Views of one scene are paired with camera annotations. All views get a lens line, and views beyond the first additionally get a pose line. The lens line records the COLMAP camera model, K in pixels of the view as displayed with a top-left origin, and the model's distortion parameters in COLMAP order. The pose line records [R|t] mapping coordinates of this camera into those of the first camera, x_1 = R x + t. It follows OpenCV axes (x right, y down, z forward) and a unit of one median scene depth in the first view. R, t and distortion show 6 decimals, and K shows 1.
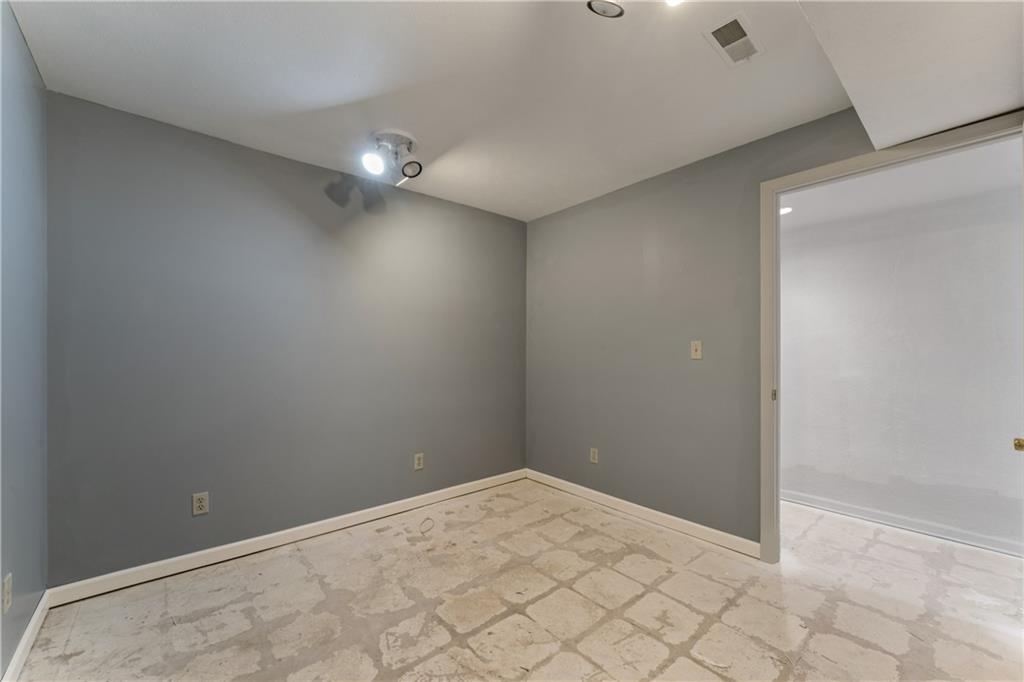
lens RADIAL K [[409.5, 0, 511.2], [0, 409.5, 347.3], [0, 0, 1]] dist [-0.002428, 0.000081]
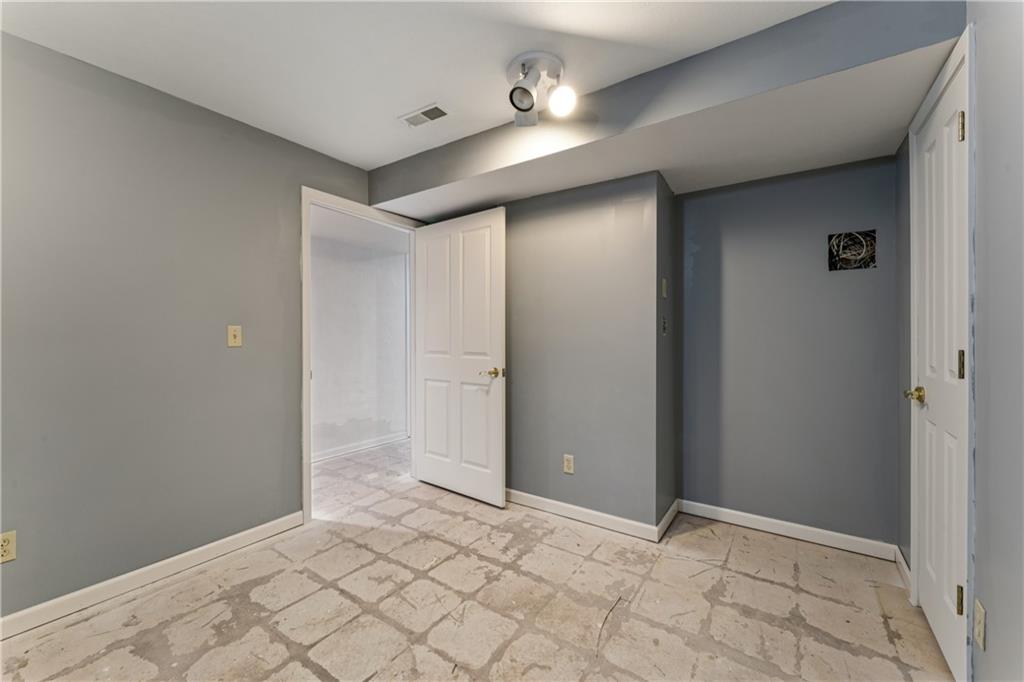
lens RADIAL K [[409.5, 0, 509.9], [0, 409.5, 336.9], [0, 0, 1]] dist [-0.002428, 0.000081]
pose [[-0.255773, -0.001544, 0.966736, -0.703433], [-0.004931, 0.999988, 0.000293, 0.006421], [-0.966724, -0.004692, -0.255778, 0.853324]]
